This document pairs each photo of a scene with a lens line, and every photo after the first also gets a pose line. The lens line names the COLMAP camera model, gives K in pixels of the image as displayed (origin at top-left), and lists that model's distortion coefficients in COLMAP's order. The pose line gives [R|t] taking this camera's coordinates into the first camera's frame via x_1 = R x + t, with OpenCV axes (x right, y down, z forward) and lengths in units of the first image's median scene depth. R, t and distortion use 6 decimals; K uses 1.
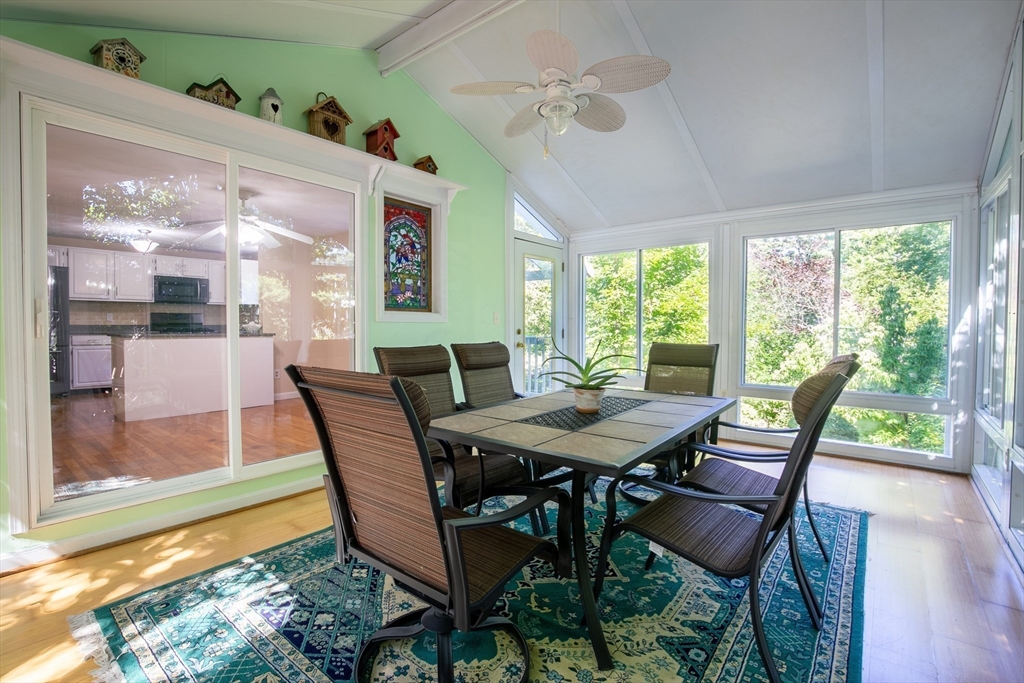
lens RADIAL K [[472.1, 0, 516.6], [0, 472.1, 337.0], [0, 0, 1]] dist [-0.030040, 0.000316]
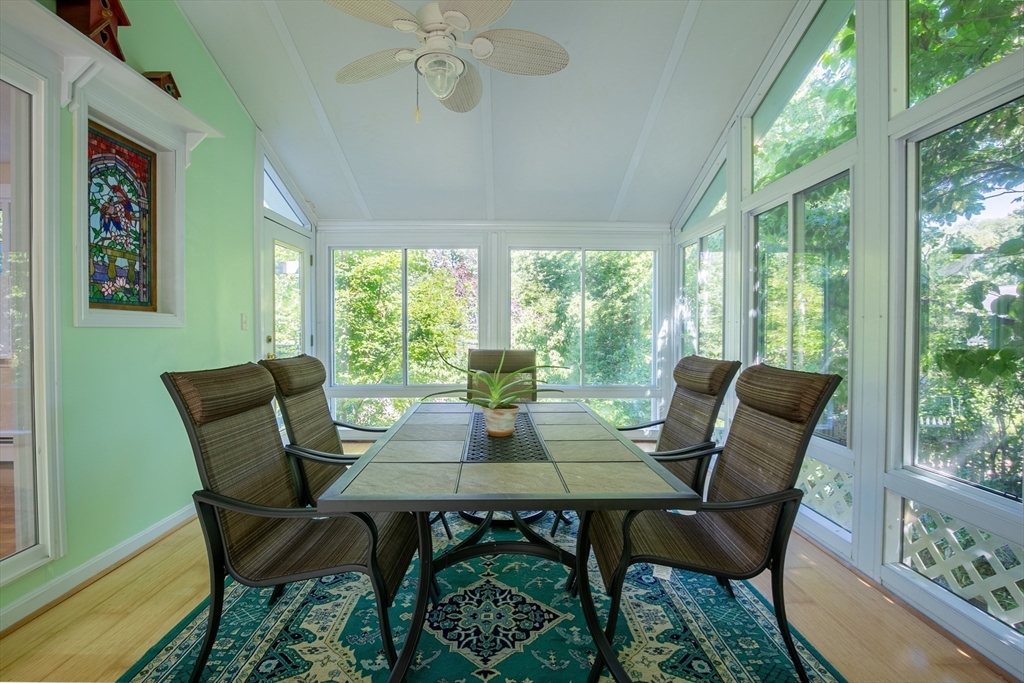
lens RADIAL K [[473.4, 0, 508.5], [0, 473.4, 334.7], [0, 0, 1]] dist [-0.036213, 0.009252]
pose [[0.769686, -0.008828, 0.638362, -0.232078], [0.016354, 0.999849, -0.005892, -0.009794], [-0.638213, 0.014974, 0.769714, 0.206108]]
